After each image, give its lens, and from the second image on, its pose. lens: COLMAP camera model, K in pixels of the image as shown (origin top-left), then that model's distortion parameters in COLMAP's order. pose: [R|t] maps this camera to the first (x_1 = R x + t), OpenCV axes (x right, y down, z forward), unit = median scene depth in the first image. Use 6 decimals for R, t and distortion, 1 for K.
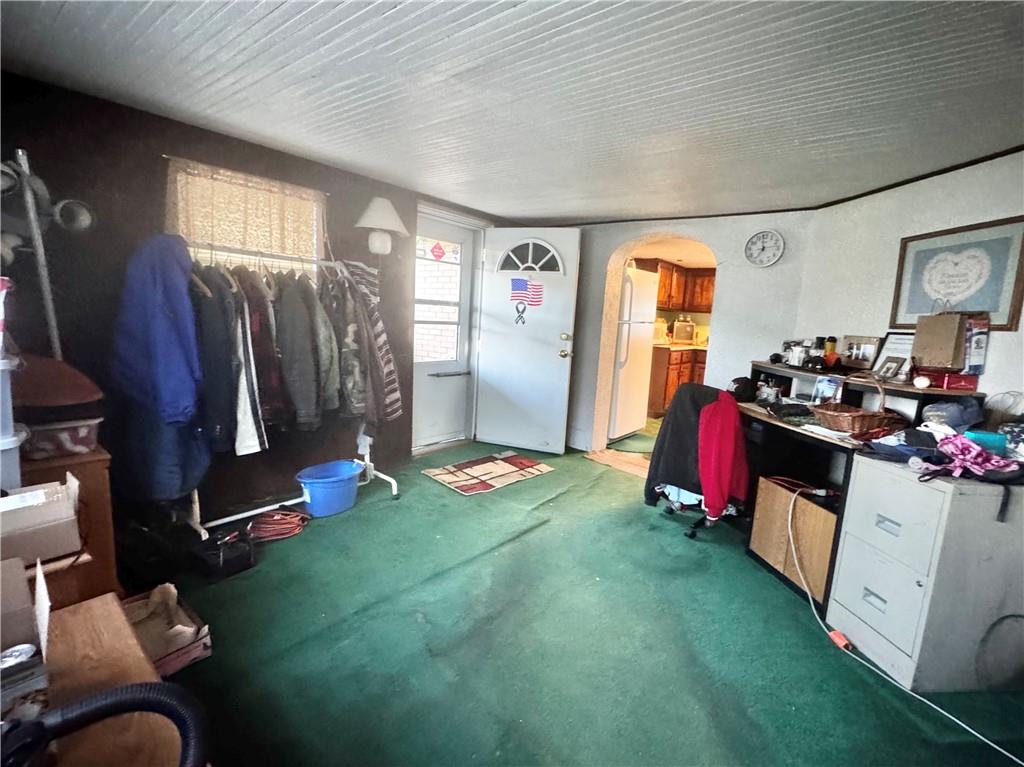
lens RADIAL K [[466.5, 0, 512.0], [0, 466.5, 383.5], [0, 0, 1]] dist [-0.002061, -0.000351]
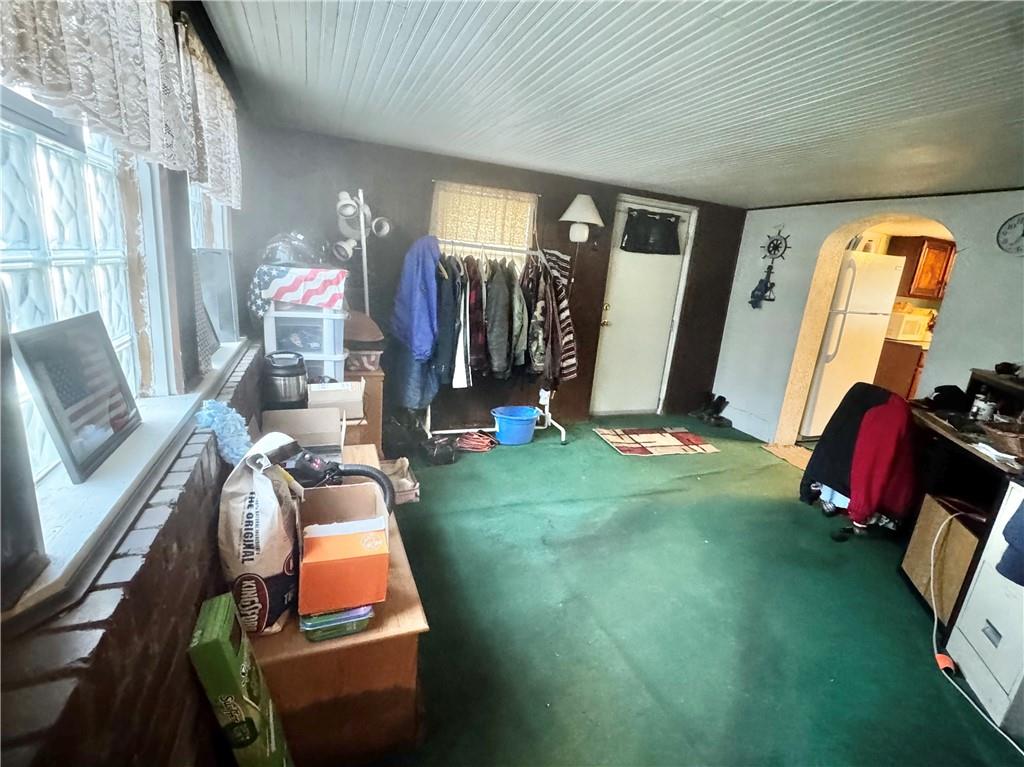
lens RADIAL K [[466.5, 0, 512.0], [0, 466.5, 383.5], [0, 0, 1]] dist [-0.002061, -0.000351]
pose [[0.876531, 0.134955, -0.462040, 0.207036], [-0.108685, 0.990592, 0.083152, -0.000615], [0.468915, -0.022669, 0.882952, -0.172956]]
